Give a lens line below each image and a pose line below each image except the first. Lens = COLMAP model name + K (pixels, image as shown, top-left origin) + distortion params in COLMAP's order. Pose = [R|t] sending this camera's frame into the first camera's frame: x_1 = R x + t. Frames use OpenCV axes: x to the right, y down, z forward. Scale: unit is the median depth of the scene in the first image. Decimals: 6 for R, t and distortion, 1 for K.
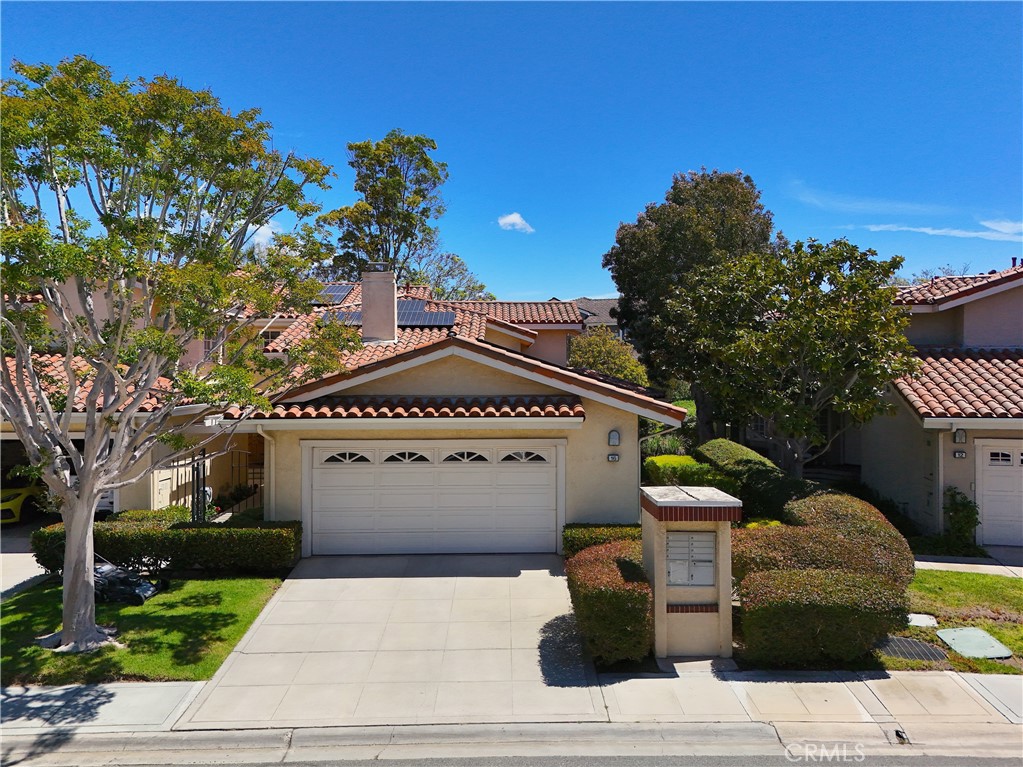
lens RADIAL K [[743.2, 0, 511.5], [0, 743.2, 383.5], [0, 0, 1]] dist [0.063442, -0.053190]
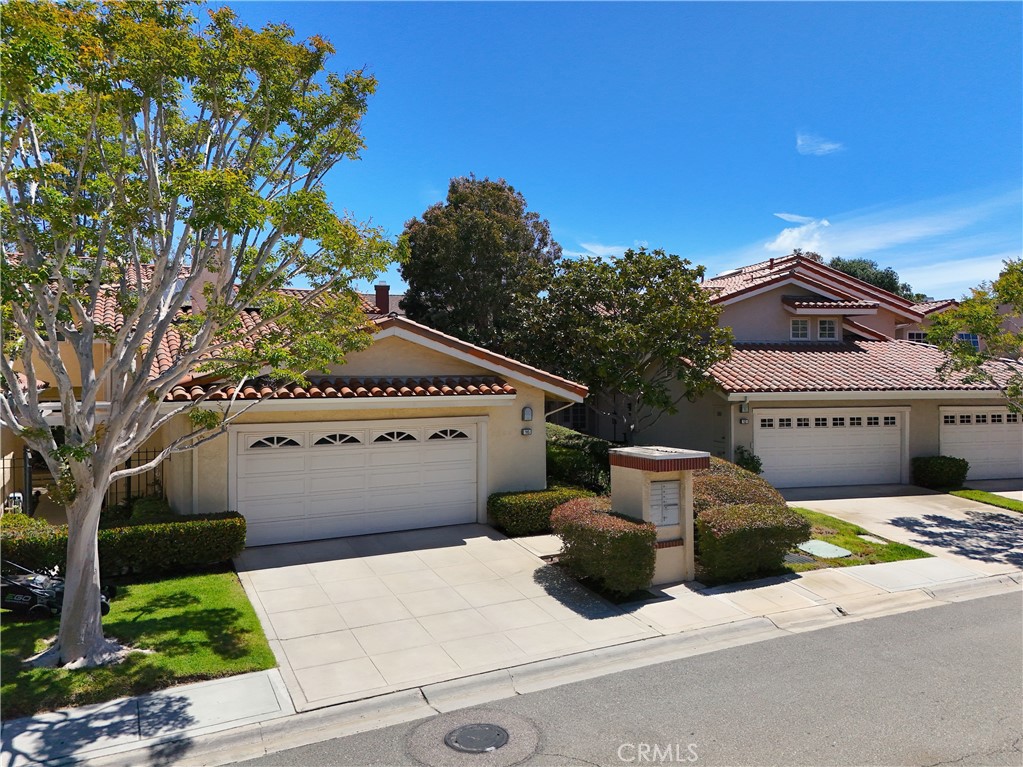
lens RADIAL K [[743.2, 0, 511.5], [0, 743.2, 383.5], [0, 0, 1]] dist [0.063442, -0.053190]
pose [[0.898844, -0.007451, 0.438204, -0.521071], [0.006733, 0.999972, 0.003194, 0.034306], [-0.438216, 0.000080, 0.898870, 0.020998]]
